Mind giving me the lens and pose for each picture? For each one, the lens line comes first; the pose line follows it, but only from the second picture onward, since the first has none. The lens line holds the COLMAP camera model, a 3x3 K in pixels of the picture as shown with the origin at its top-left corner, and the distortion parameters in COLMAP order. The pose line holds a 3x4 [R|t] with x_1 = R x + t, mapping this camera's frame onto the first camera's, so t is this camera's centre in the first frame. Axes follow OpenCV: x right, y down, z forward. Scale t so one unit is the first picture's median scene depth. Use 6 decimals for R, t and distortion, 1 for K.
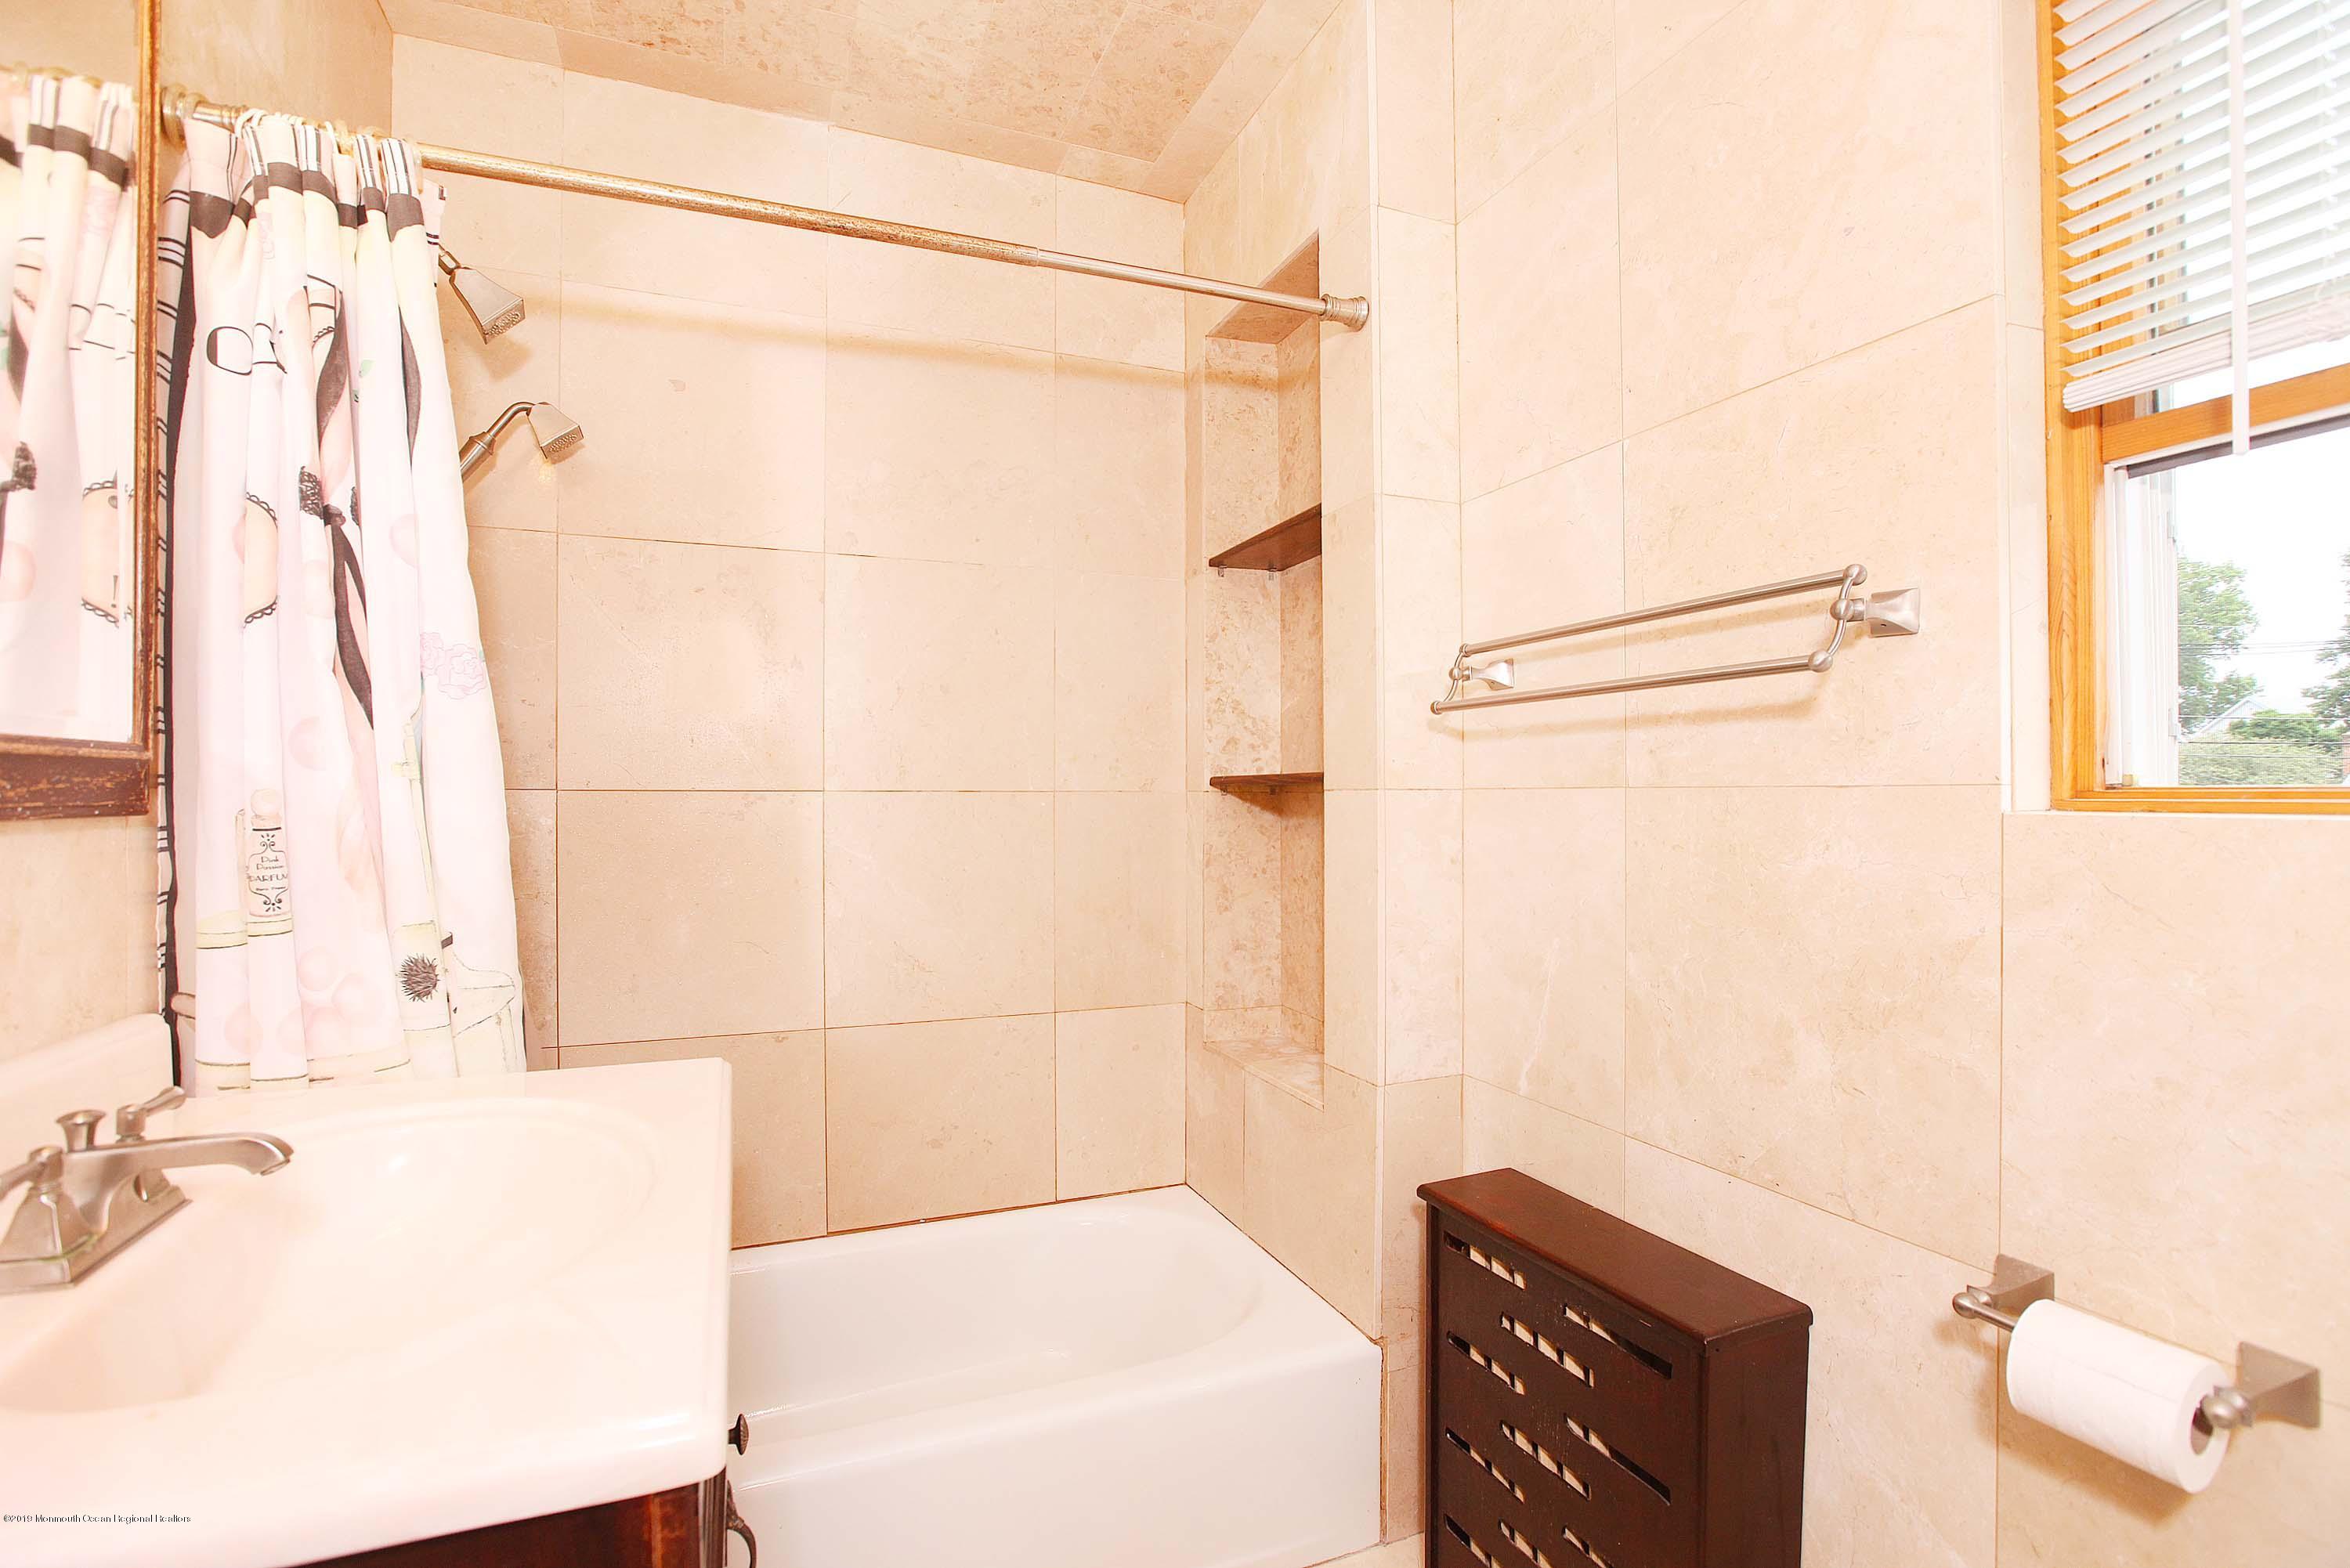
lens RADIAL K [[1109.0, 0, 1160.2], [0, 1109.0, 815.8], [0, 0, 1]] dist [-0.041128, 0.022758]
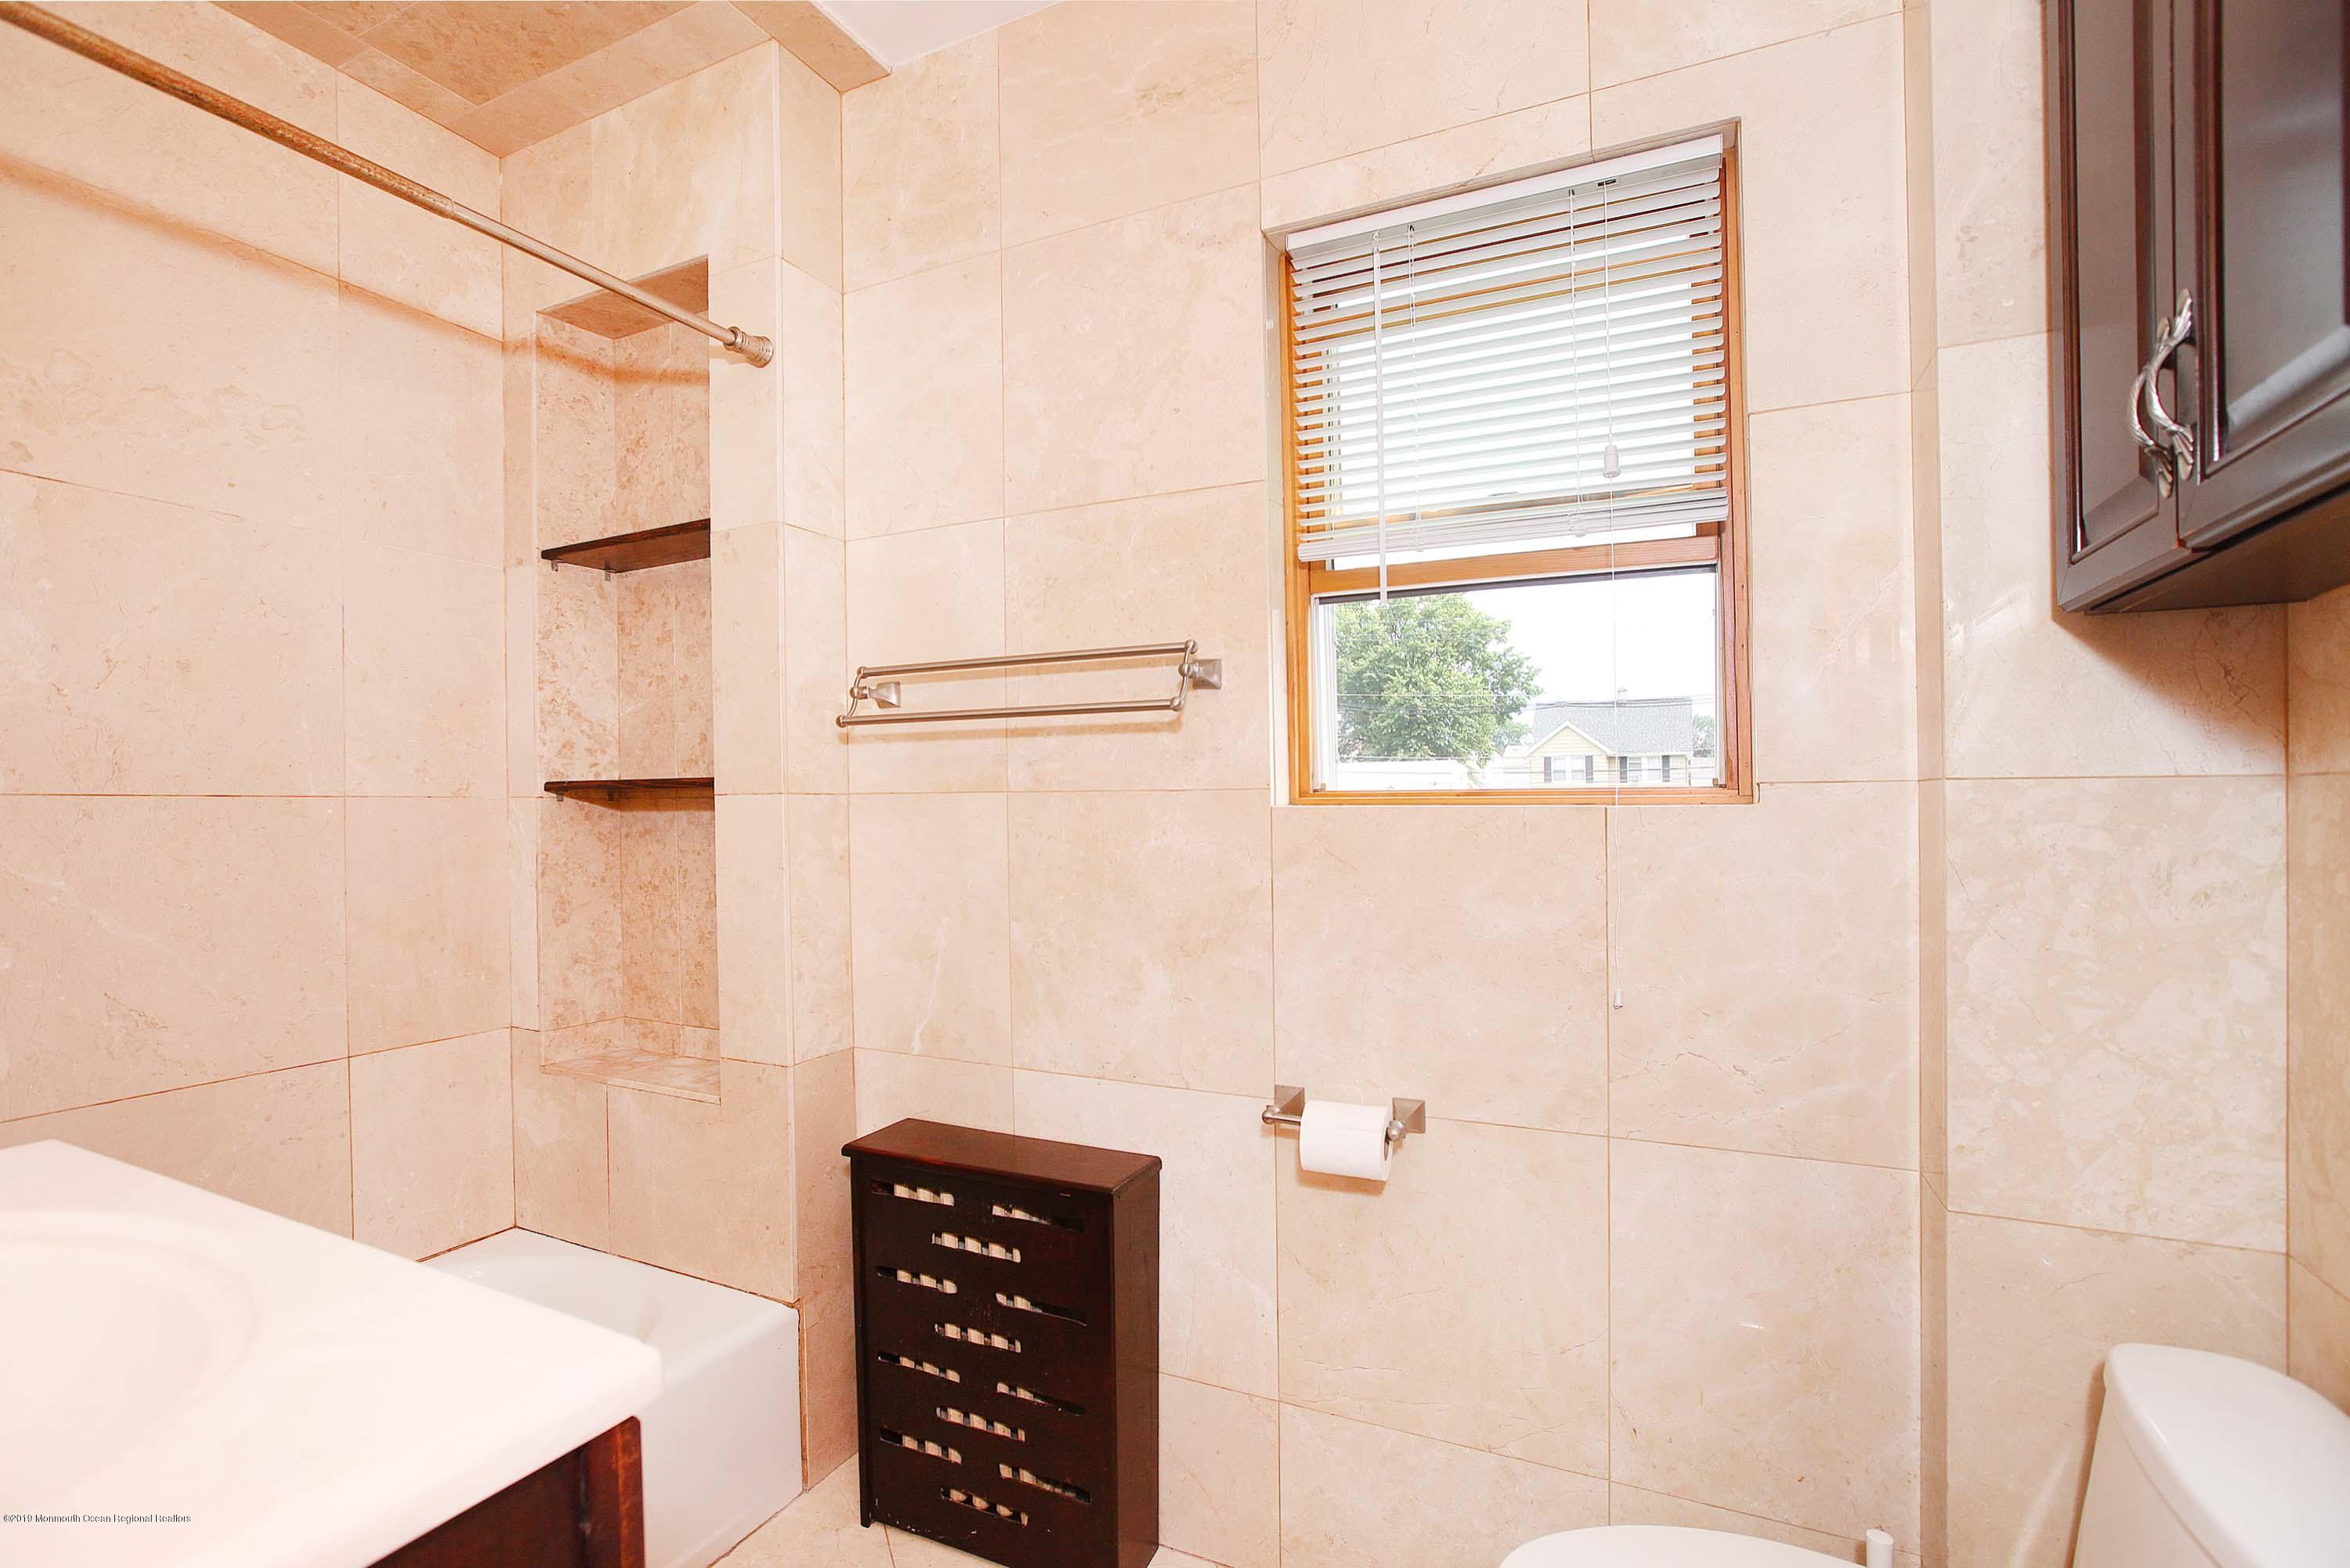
lens RADIAL K [[1109.0, 0, 1160.2], [0, 1109.0, 815.8], [0, 0, 1]] dist [-0.041128, 0.022758]
pose [[0.746661, -0.008441, 0.665151, -0.248671], [0.016516, 0.999846, -0.005851, 0.010362], [-0.664999, 0.015354, 0.746686, -0.055904]]
